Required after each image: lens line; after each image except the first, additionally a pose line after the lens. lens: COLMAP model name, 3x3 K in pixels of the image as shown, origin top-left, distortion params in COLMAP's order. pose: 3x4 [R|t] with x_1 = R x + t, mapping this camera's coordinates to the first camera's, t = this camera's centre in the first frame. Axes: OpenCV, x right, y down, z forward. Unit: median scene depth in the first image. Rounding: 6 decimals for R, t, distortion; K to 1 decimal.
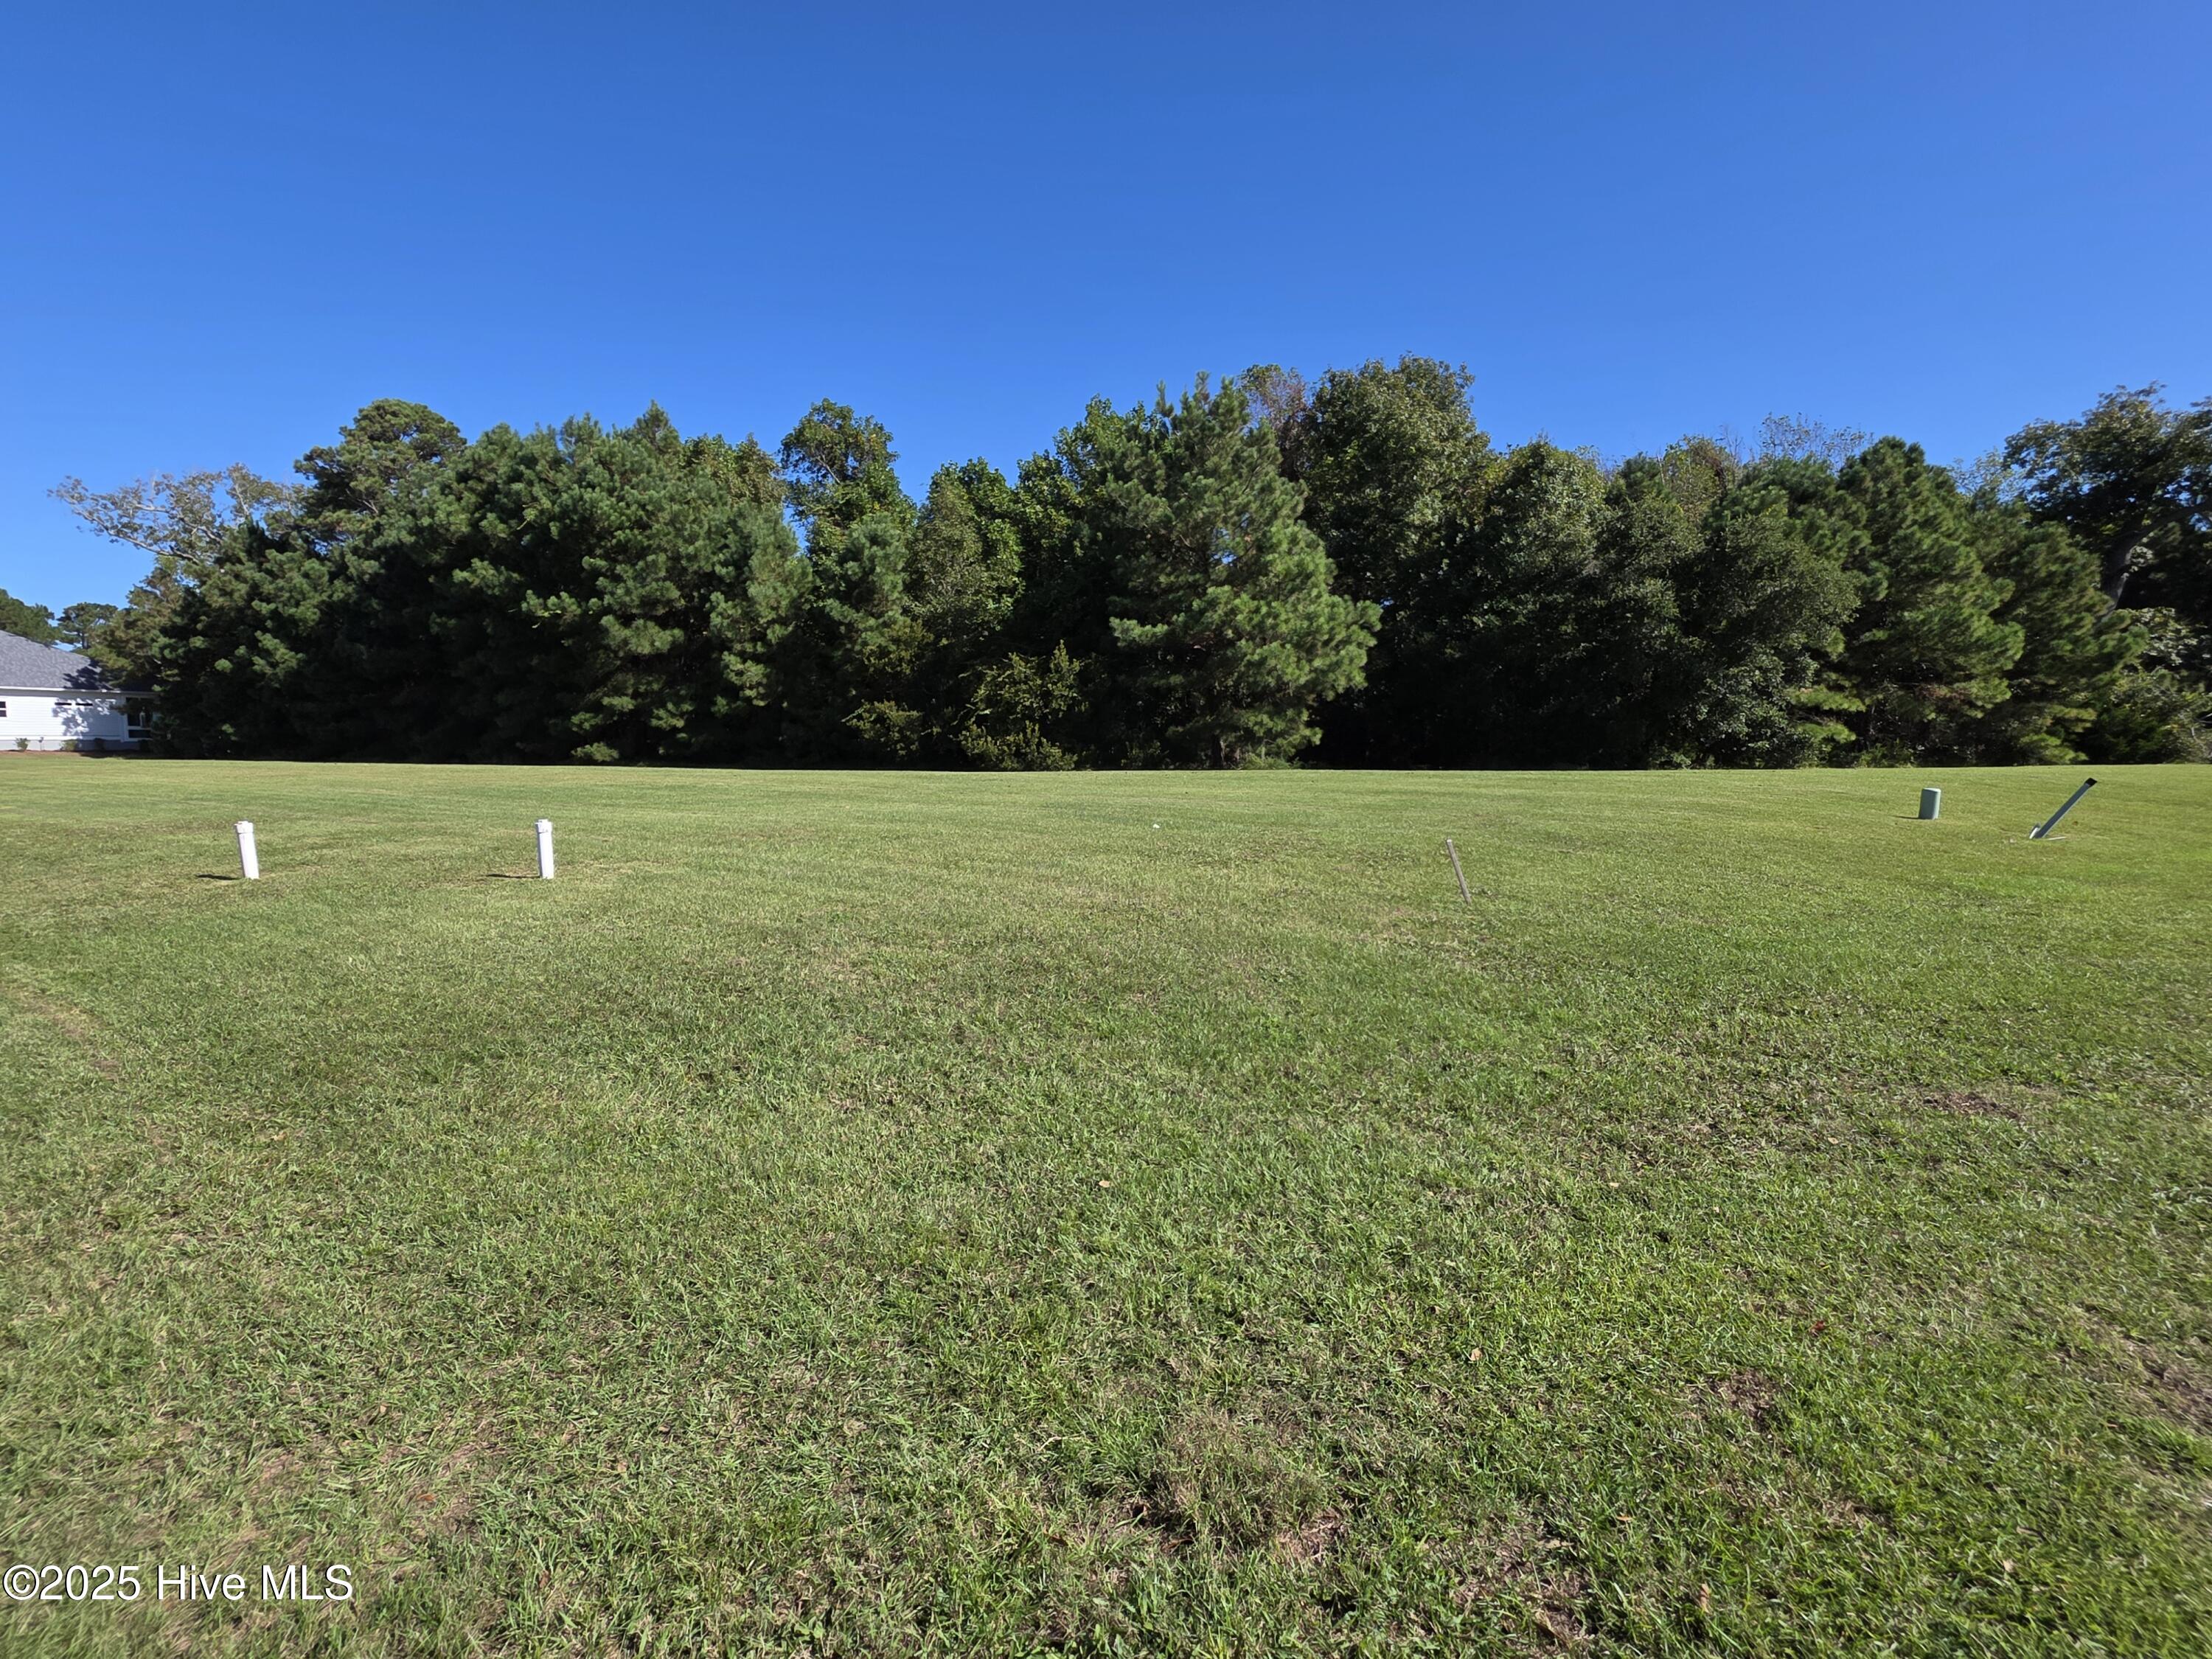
lens RADIAL K [[1035.6, 0, 1108.1], [0, 1035.6, 833.7], [0, 0, 1]] dist [-0.001014, 0.002833]
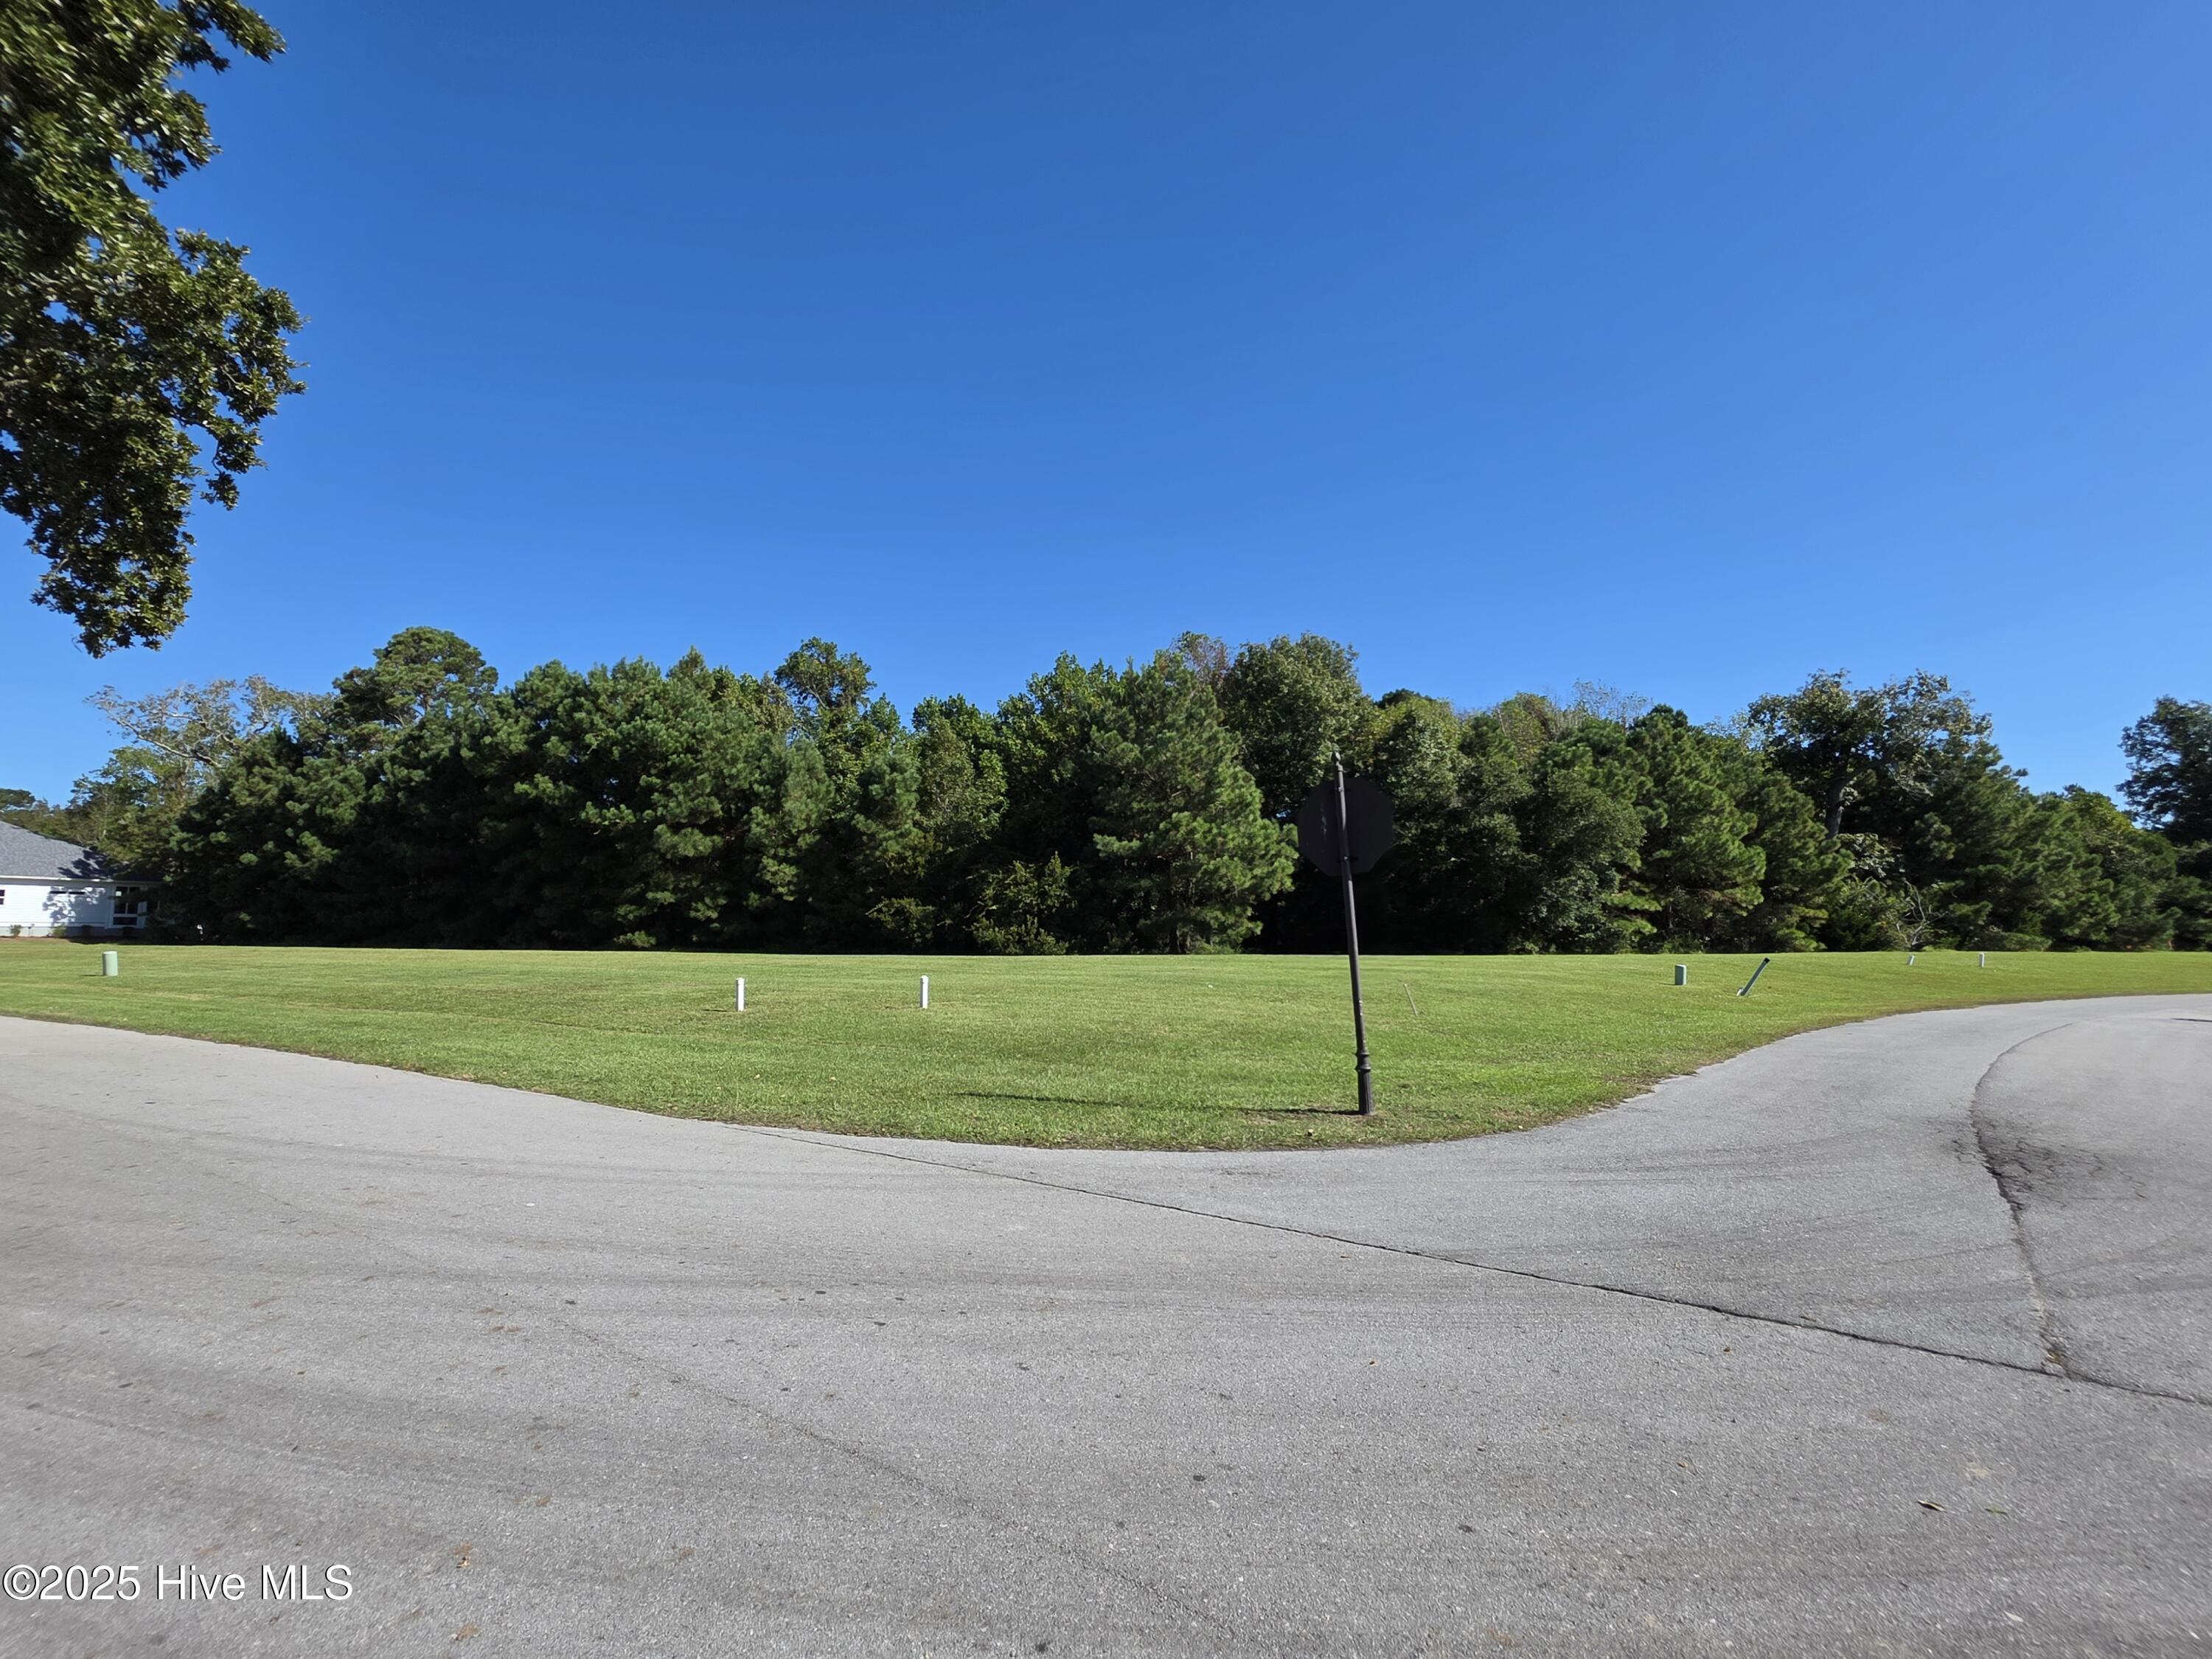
lens RADIAL K [[1035.6, 0, 1100.7], [0, 1035.6, 832.6], [0, 0, 1]] dist [-0.001014, 0.002833]
pose [[0.994774, 0.012833, 0.101296, -0.113141], [0.005869, 0.983243, -0.182206, 0.019774], [-0.101937, 0.181848, 0.978029, -0.231846]]
